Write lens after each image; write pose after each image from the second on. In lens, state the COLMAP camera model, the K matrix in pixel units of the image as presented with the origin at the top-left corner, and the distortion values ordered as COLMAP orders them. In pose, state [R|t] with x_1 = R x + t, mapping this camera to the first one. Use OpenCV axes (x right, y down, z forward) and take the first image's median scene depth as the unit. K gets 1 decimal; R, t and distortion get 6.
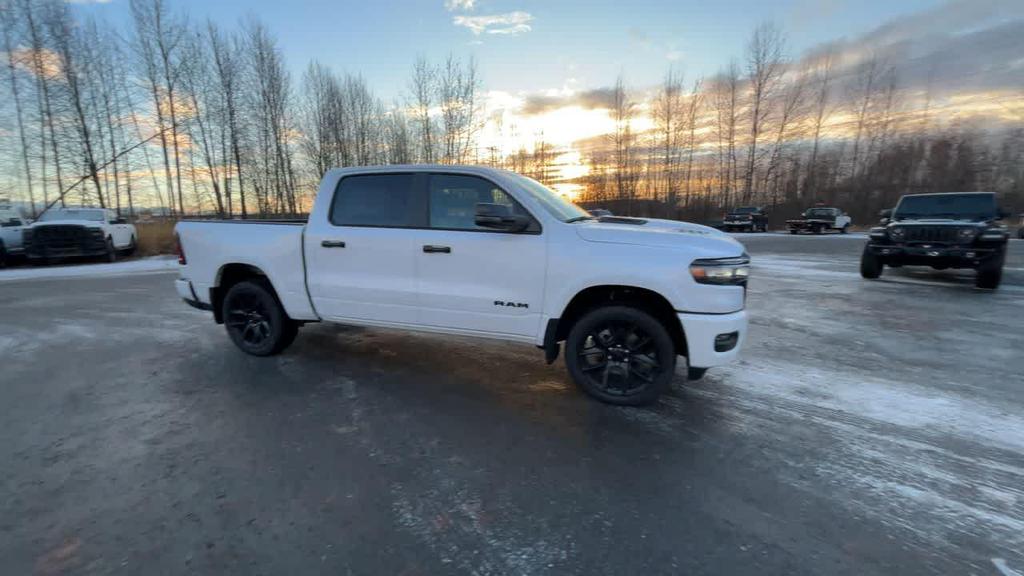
lens RADIAL K [[395.1, 0, 510.3], [0, 395.1, 290.9], [0, 0, 1]] dist [-0.002665, 0.000632]
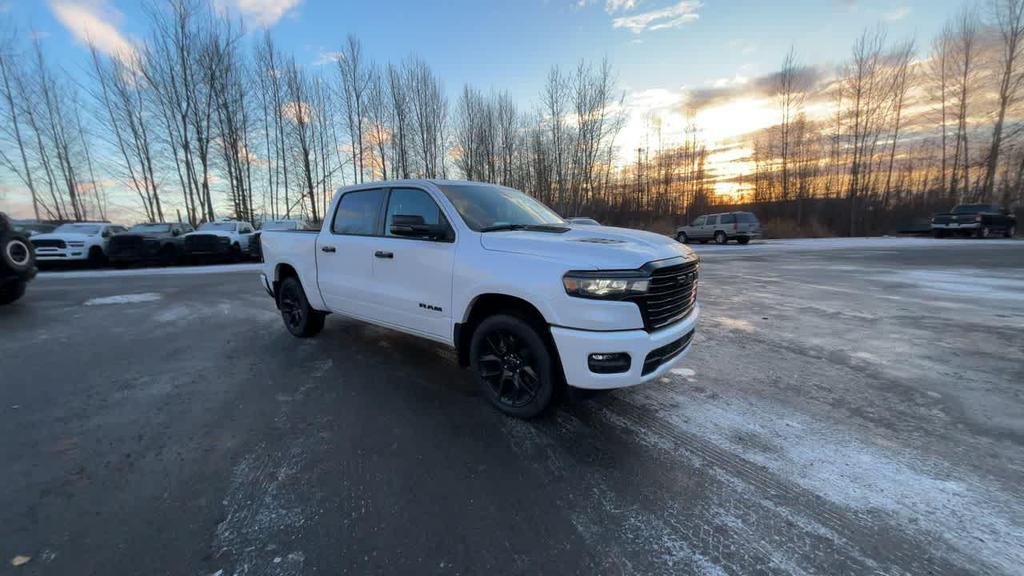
lens RADIAL K [[395.1, 0, 510.3], [0, 395.1, 290.9], [0, 0, 1]] dist [-0.002665, 0.000632]
pose [[0.934041, 0.048800, -0.353815, 0.506964], [-0.053484, 0.998563, -0.003467, -0.015457], [0.353138, 0.022162, 0.935309, 0.061042]]
